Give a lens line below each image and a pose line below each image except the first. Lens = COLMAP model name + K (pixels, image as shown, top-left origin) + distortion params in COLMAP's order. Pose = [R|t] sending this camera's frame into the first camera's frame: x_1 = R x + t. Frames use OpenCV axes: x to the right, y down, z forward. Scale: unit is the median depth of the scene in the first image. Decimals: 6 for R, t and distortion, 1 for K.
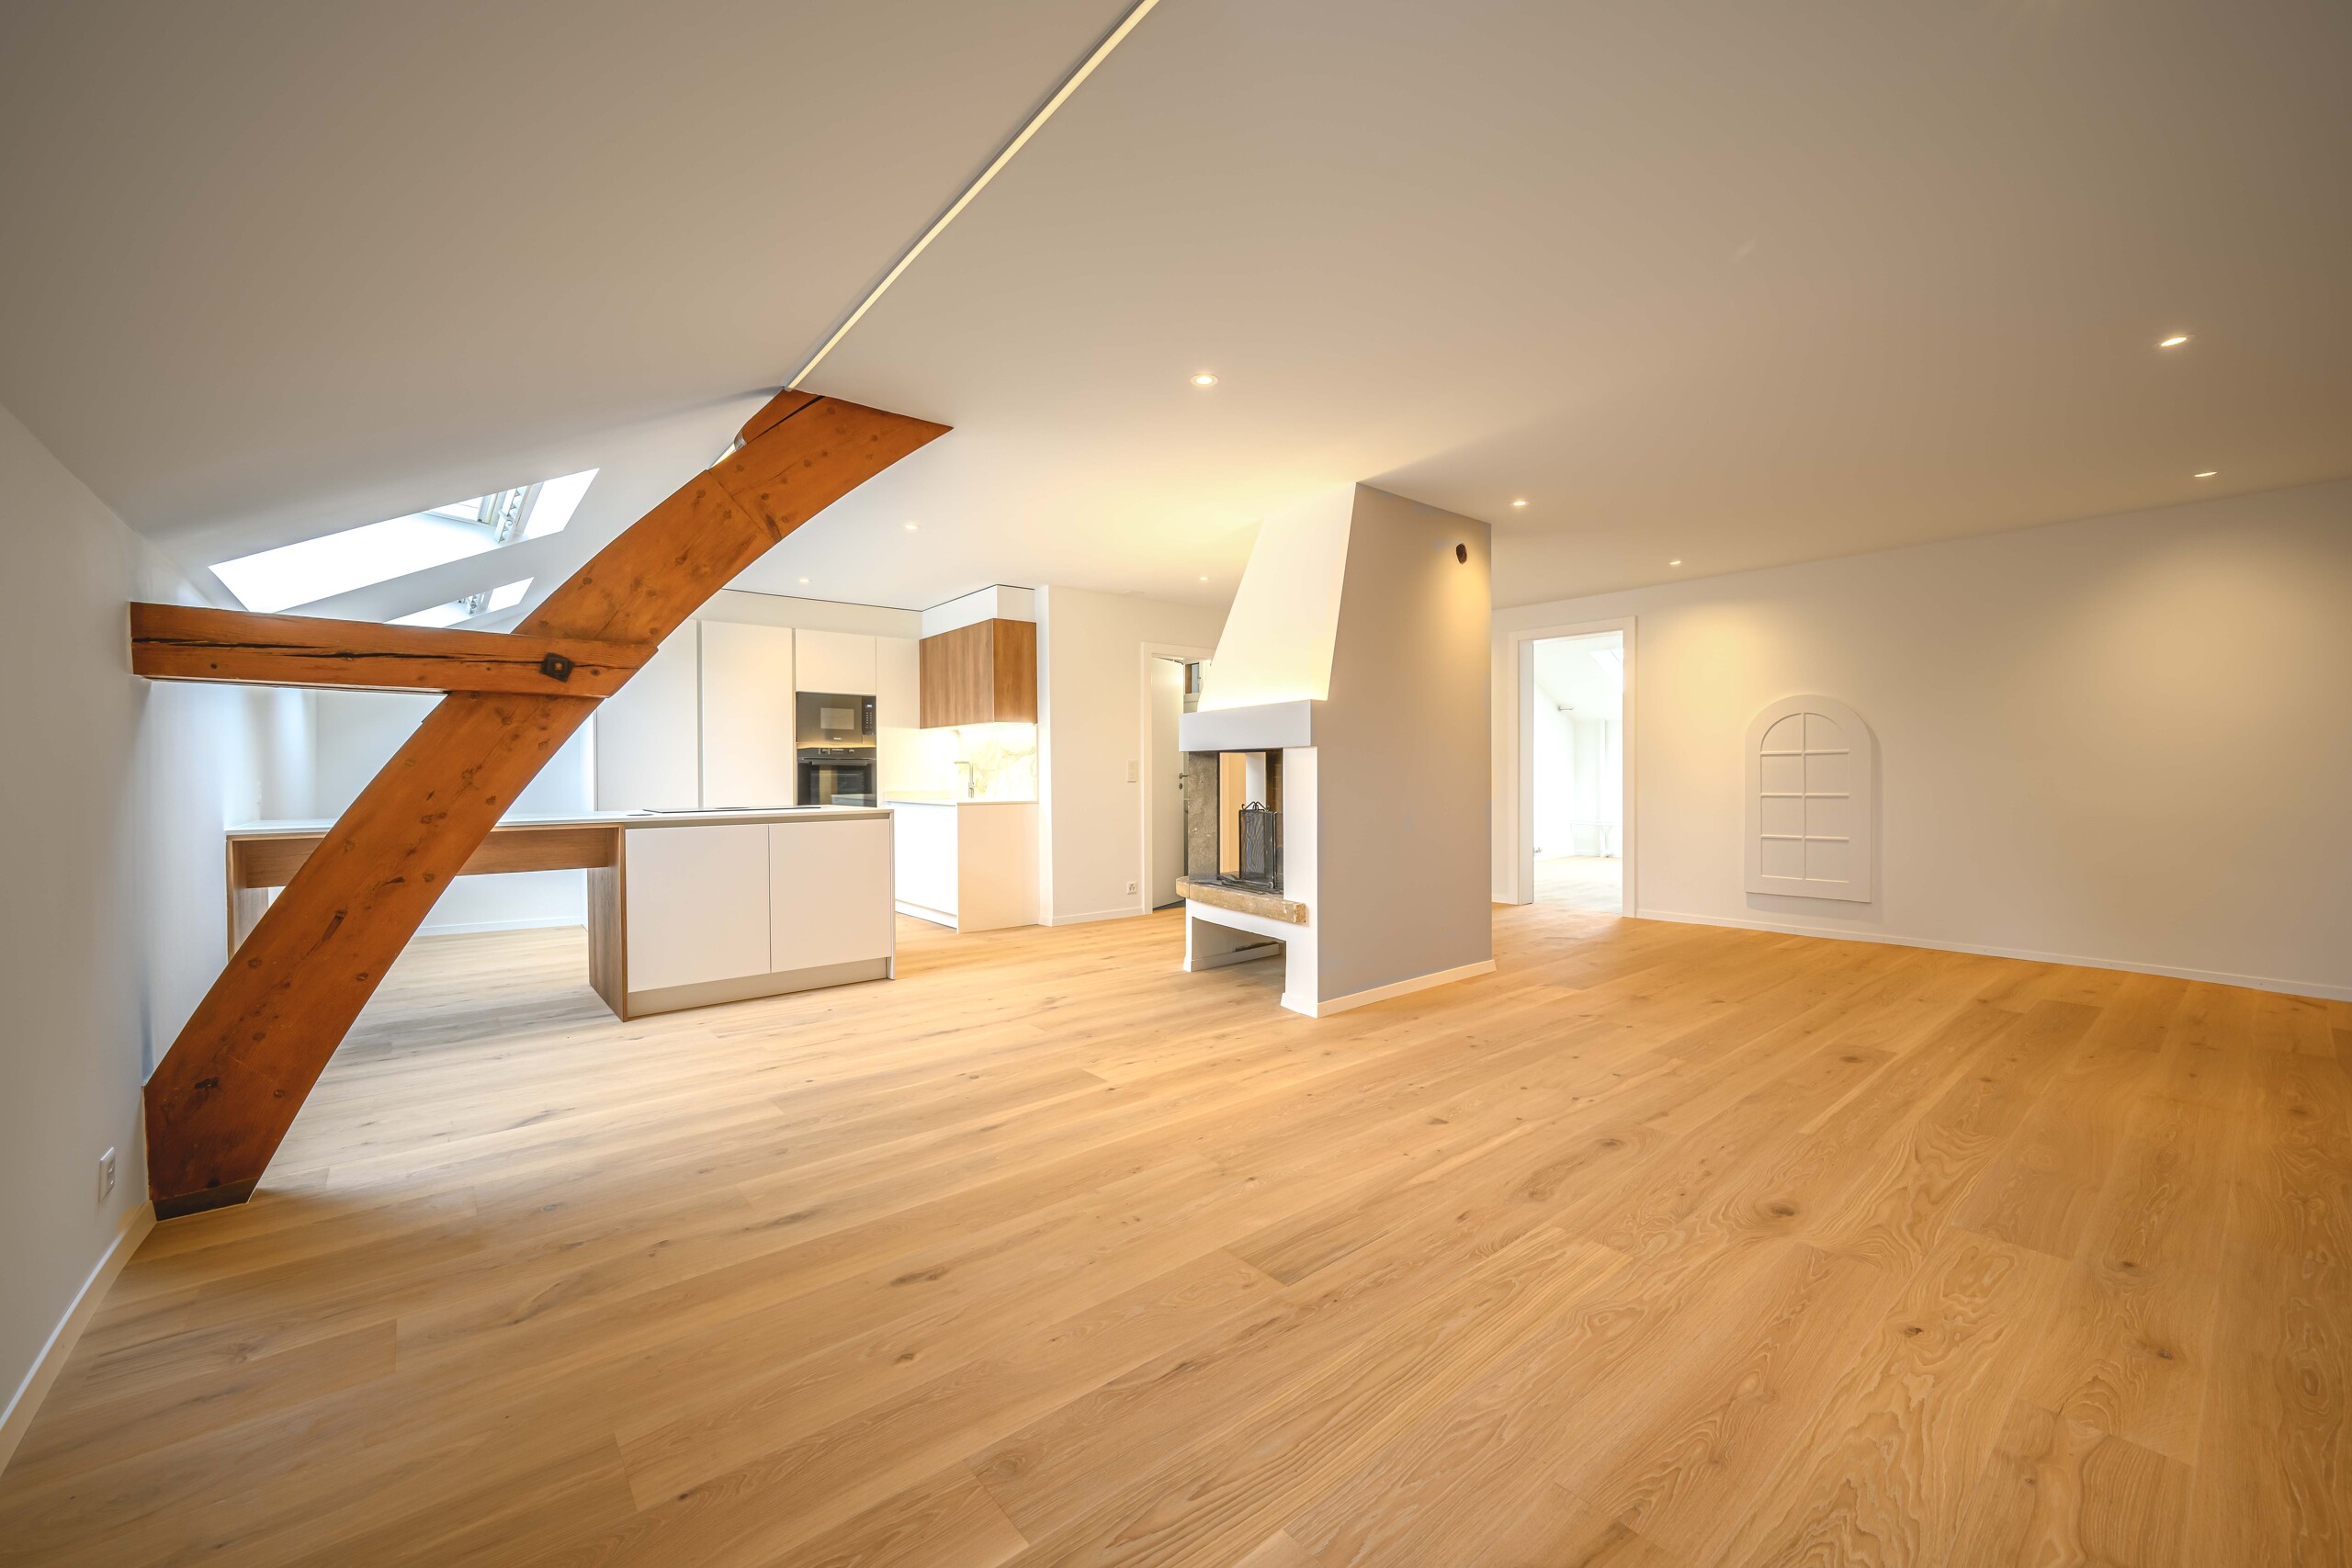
lens RADIAL K [[907.0, 0, 1175.7], [0, 907.0, 781.2], [0, 0, 1]] dist [-0.000491, -0.000160]
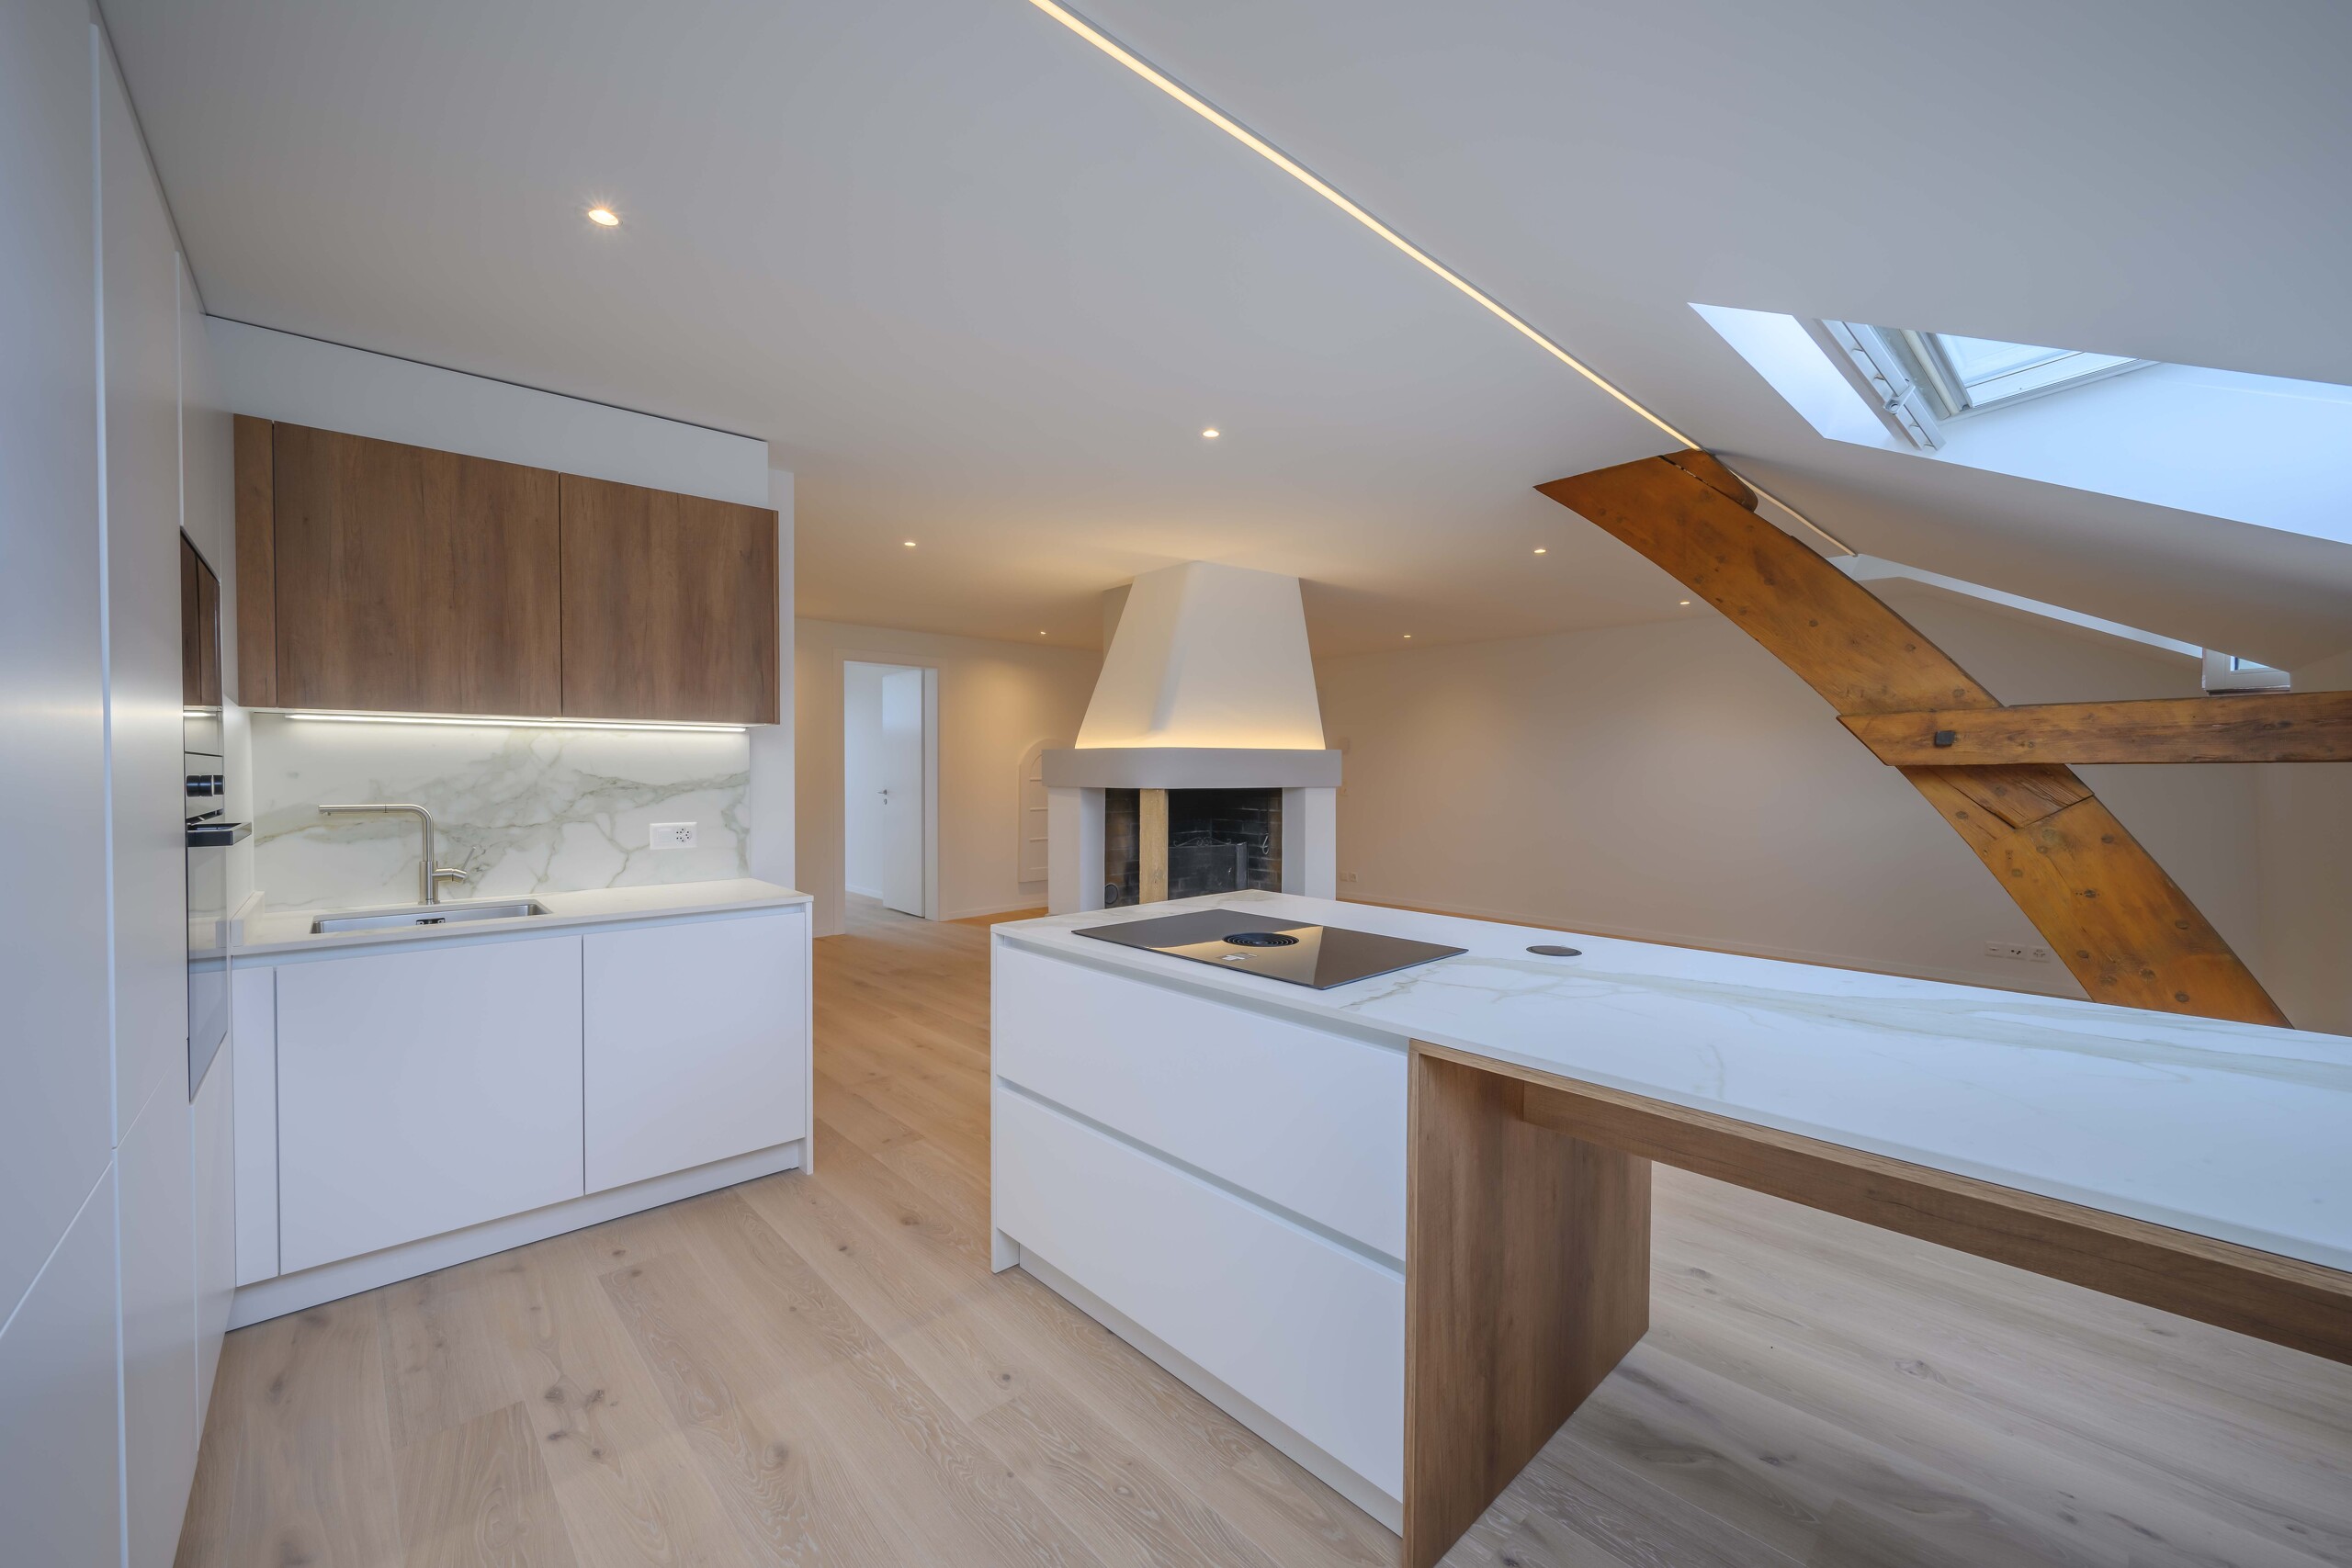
lens RADIAL K [[907.0, 0, 1172.0], [0, 907.0, 786.5], [0, 0, 1]] dist [-0.000491, -0.000160]
pose [[-0.051880, -0.015585, 0.998532, -0.672962], [0.009347, 0.999827, 0.016091, -0.036511], [-0.998610, 0.010168, -0.051726, 0.784621]]
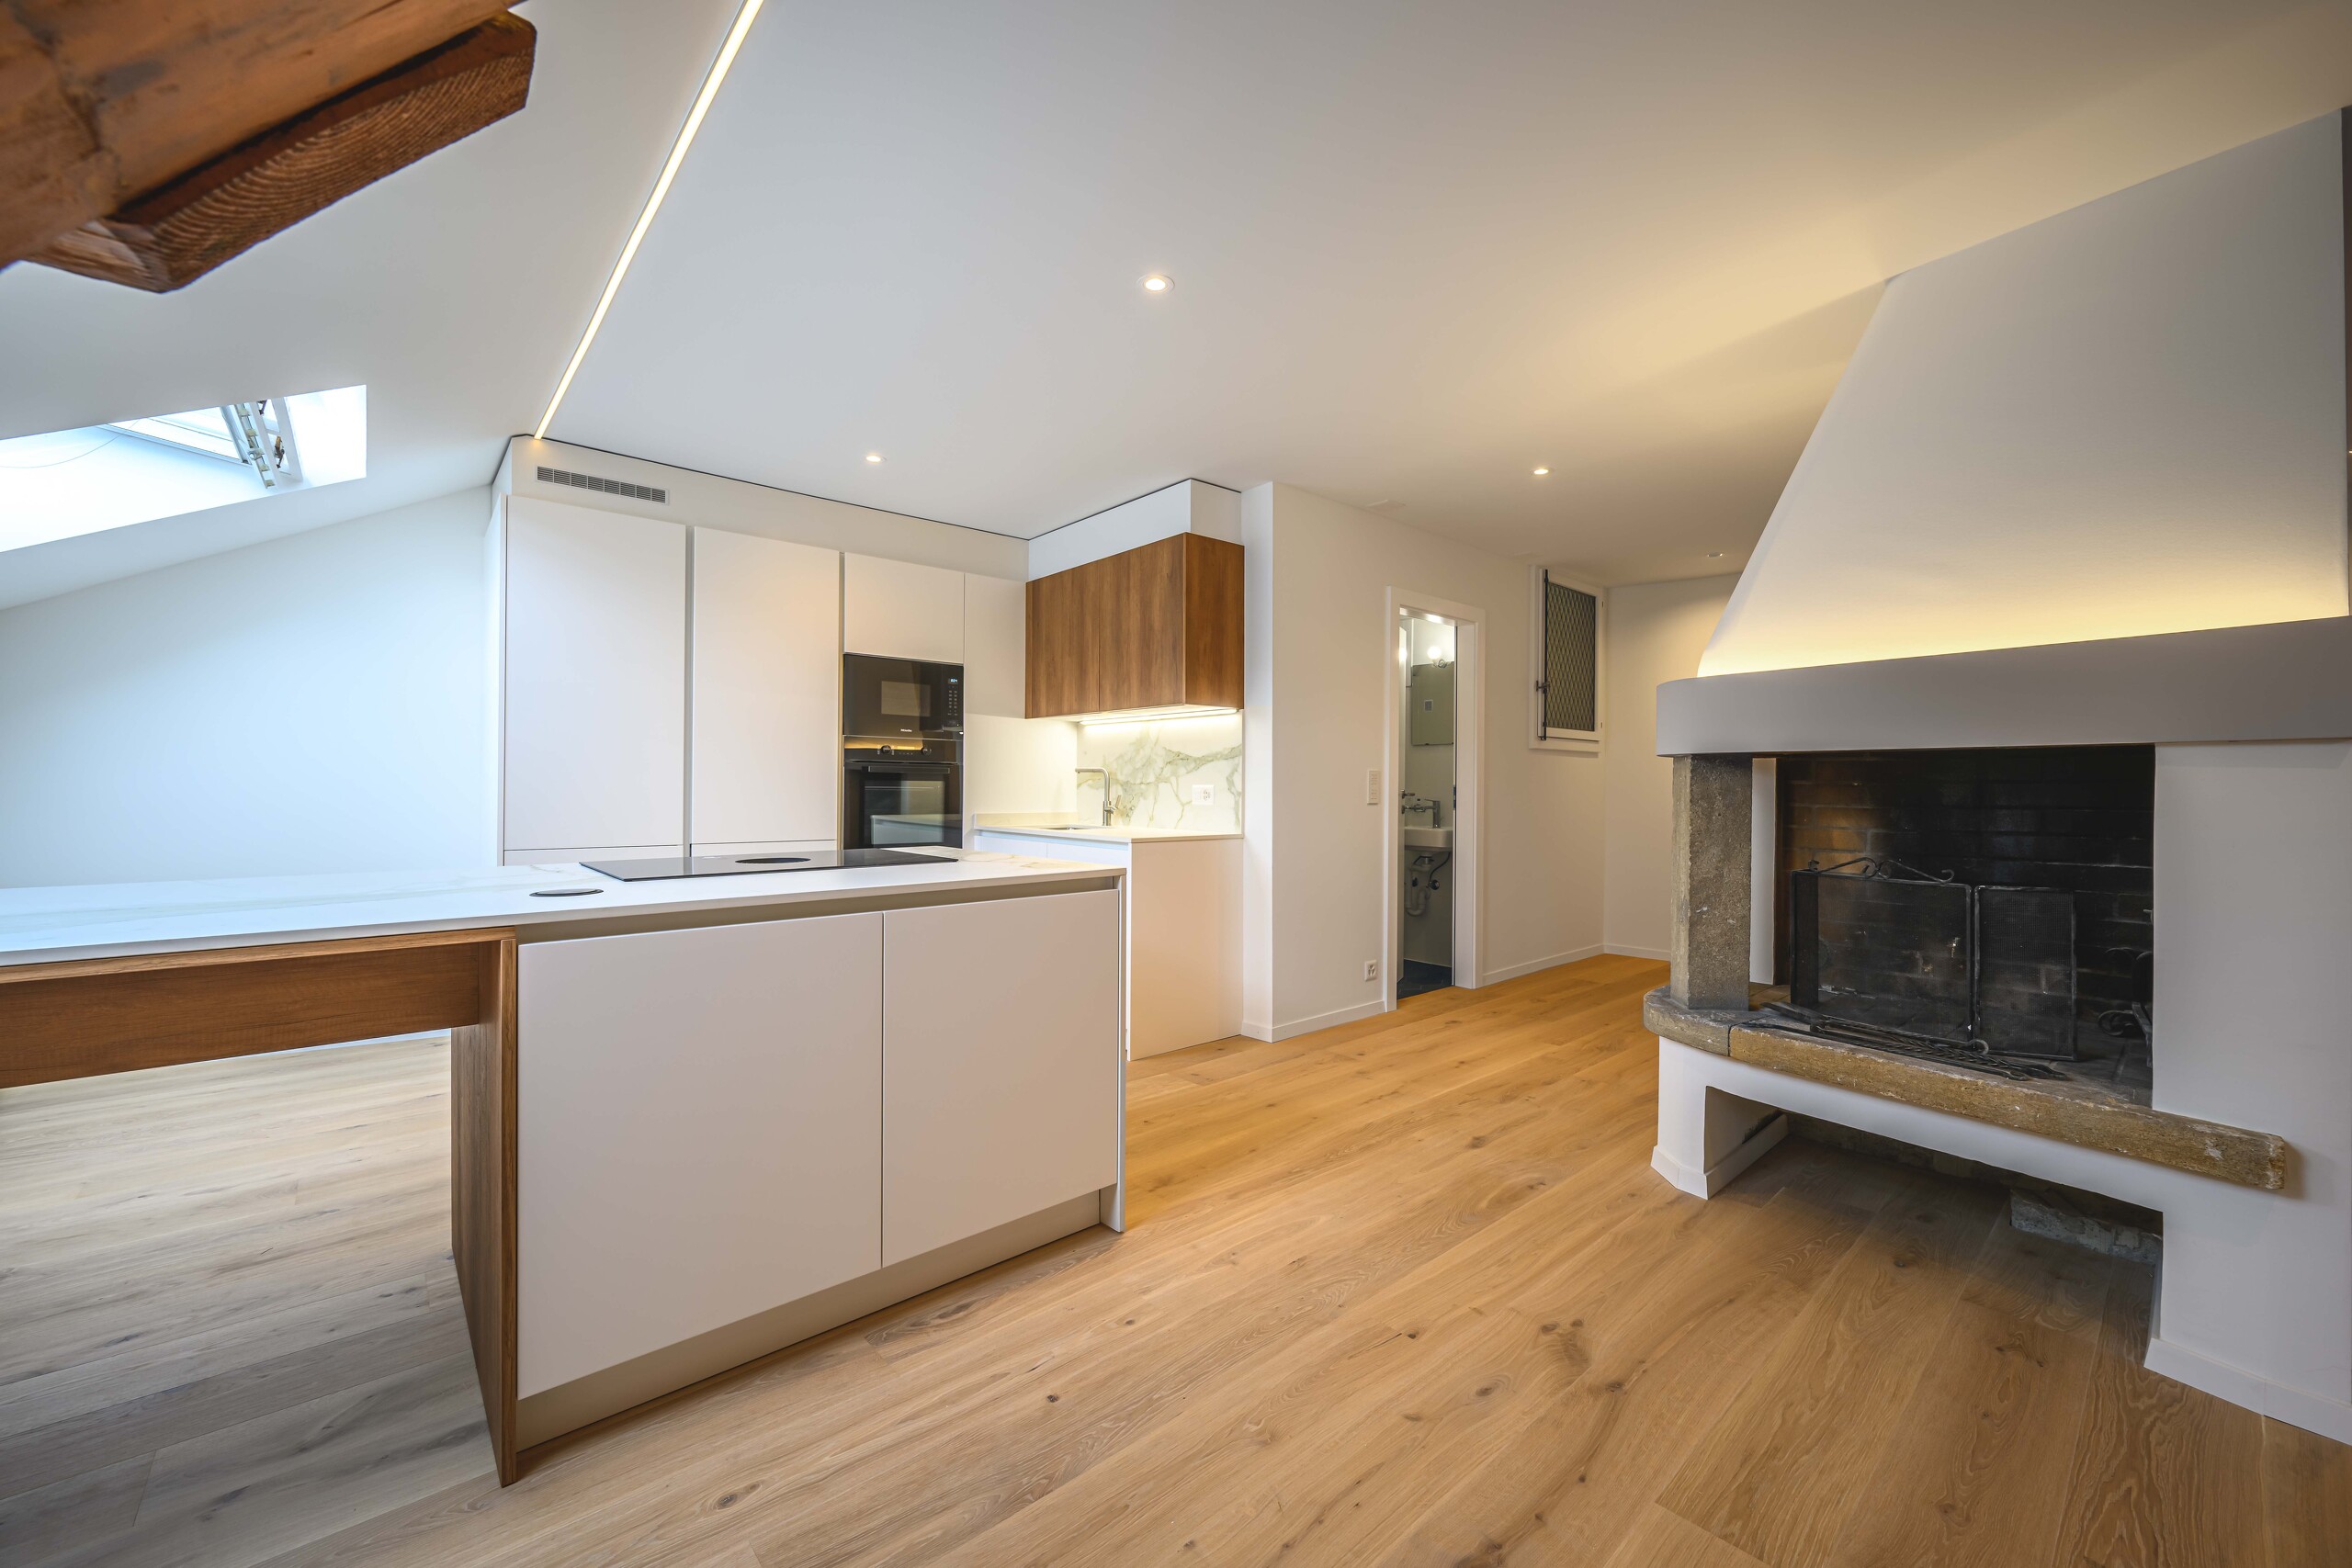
lens RADIAL K [[907.0, 0, 1177.6], [0, 907.0, 784.8], [0, 0, 1]] dist [-0.000491, -0.000160]
pose [[0.999258, 0.011072, 0.036882, -0.218715], [-0.010738, 0.999900, -0.009220, -0.005915], [-0.036981, 0.008817, 0.999277, 0.383357]]
